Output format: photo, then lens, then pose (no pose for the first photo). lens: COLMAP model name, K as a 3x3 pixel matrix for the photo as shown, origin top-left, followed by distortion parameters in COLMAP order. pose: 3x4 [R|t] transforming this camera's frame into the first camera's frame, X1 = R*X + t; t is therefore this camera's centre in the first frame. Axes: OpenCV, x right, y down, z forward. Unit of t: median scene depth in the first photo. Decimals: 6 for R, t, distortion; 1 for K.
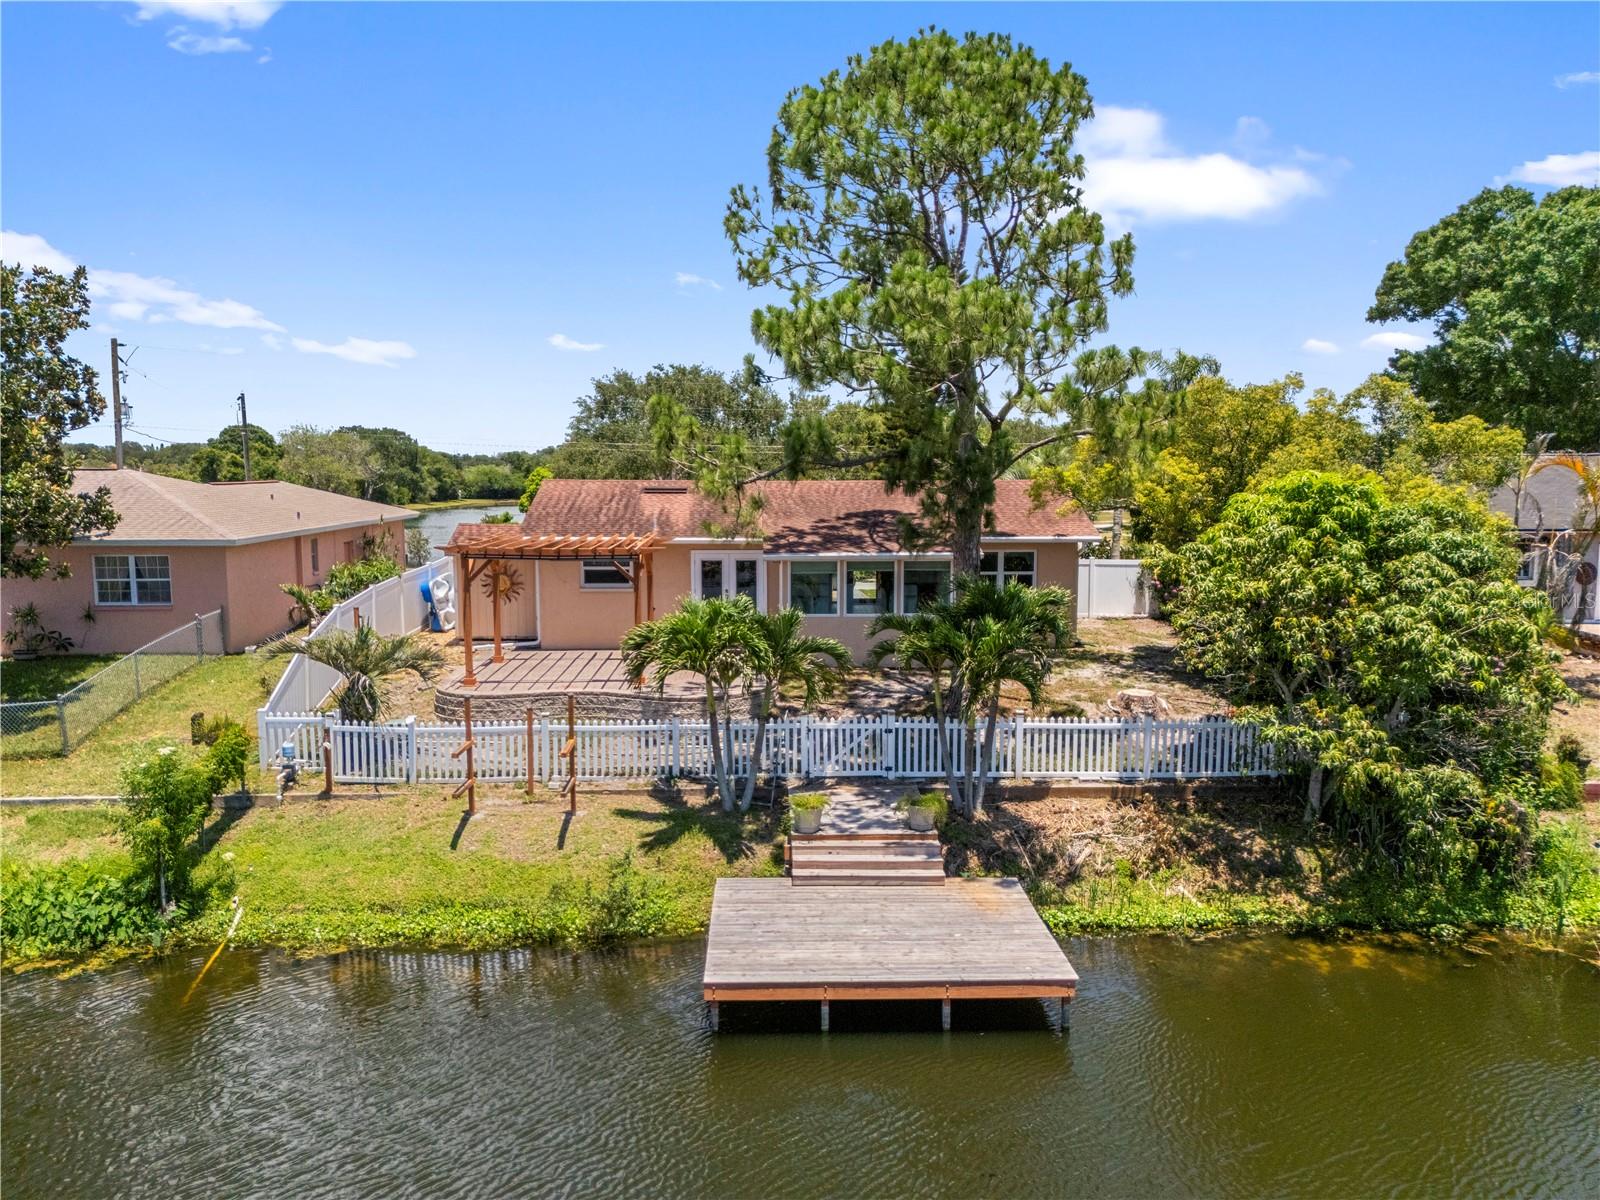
lens RADIAL K [[1200.8, 0, 812.3], [0, 1200.8, 596.5], [0, 0, 1]] dist [0.050371, -0.042312]
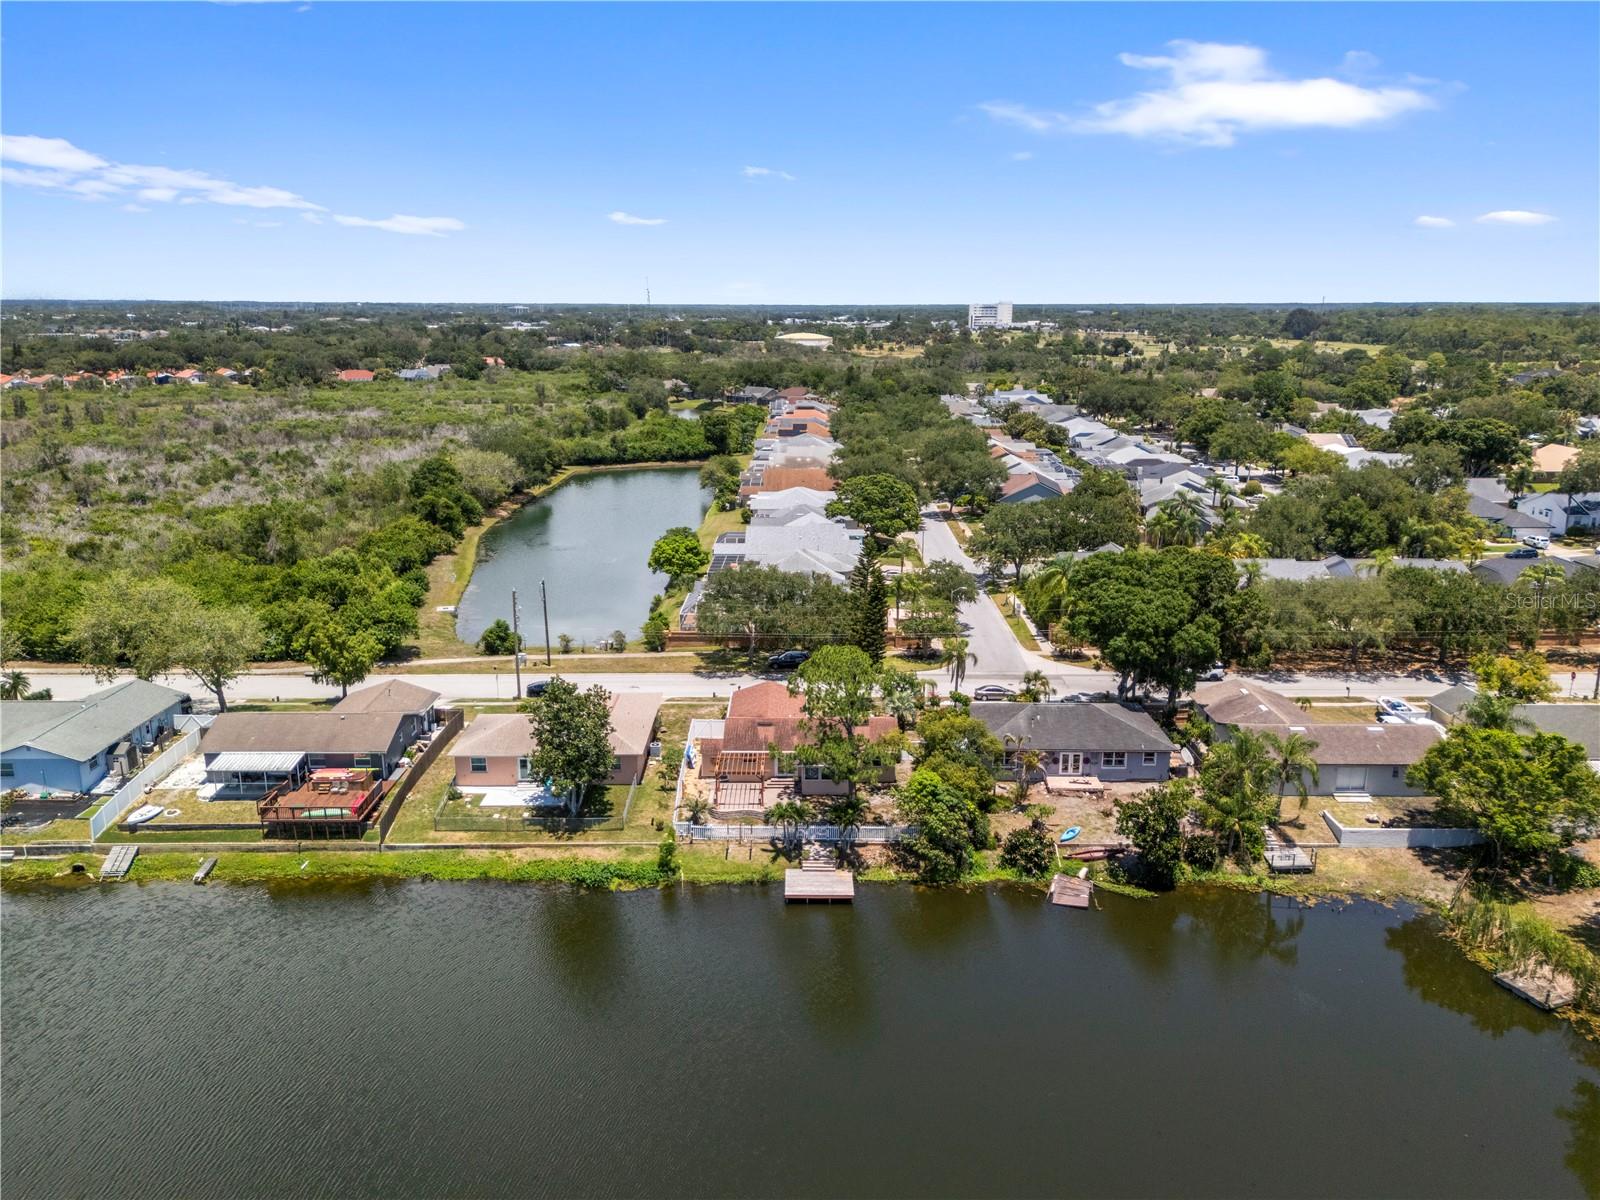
lens RADIAL K [[1179.0, 0, 801.7], [0, 1179.0, 599.4], [0, 0, 1]] dist [0.074825, -0.068469]
pose [[0.999214, 0.006571, -0.039103, 0.138273], [-0.002067, 0.993463, 0.114137, -1.207550], [0.039597, -0.113967, 0.992695, -3.118348]]
